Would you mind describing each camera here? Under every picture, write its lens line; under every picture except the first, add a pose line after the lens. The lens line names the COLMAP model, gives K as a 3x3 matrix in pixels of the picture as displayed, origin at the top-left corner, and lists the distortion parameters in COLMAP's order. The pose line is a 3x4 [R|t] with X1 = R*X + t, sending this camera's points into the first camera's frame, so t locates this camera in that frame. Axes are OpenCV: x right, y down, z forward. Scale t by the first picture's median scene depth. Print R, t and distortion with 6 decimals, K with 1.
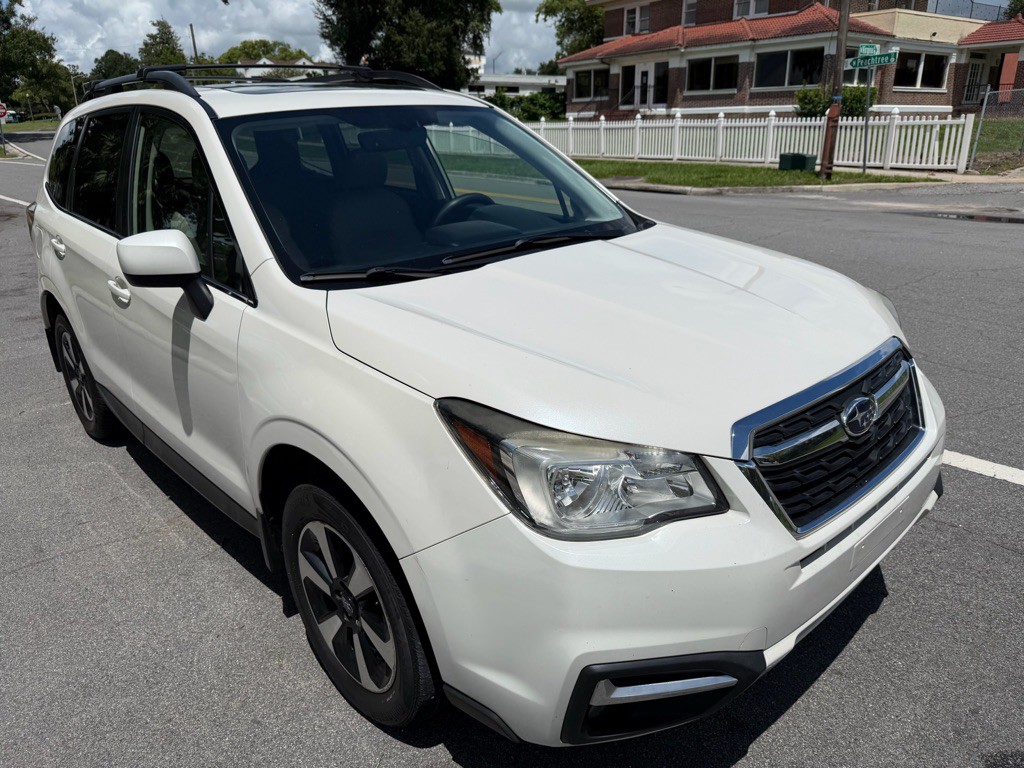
lens RADIAL K [[728.3, 0, 516.3], [0, 728.3, 381.7], [0, 0, 1]] dist [-0.001237, -0.005978]
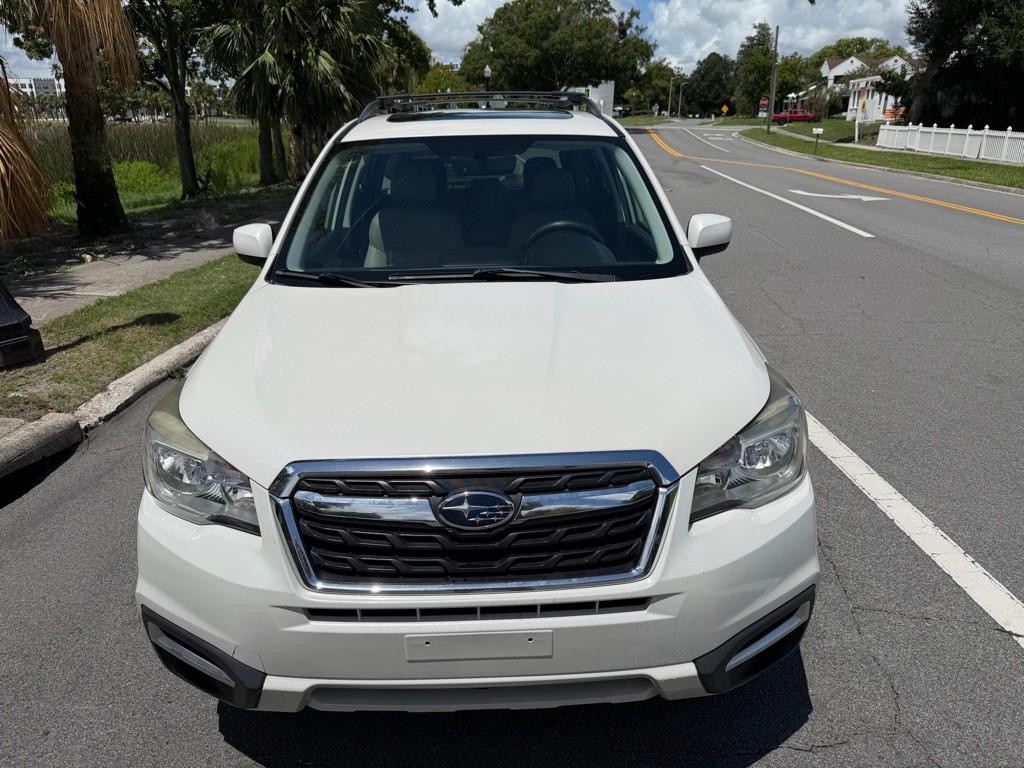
lens RADIAL K [[728.6, 0, 514.0], [0, 728.6, 383.2], [0, 0, 1]] dist [-0.000787, -0.007327]
pose [[0.750288, 0.243627, -0.614584, 0.686773], [-0.241915, 0.966323, 0.087729, -0.131682], [0.615260, 0.082855, 0.783958, 0.208582]]
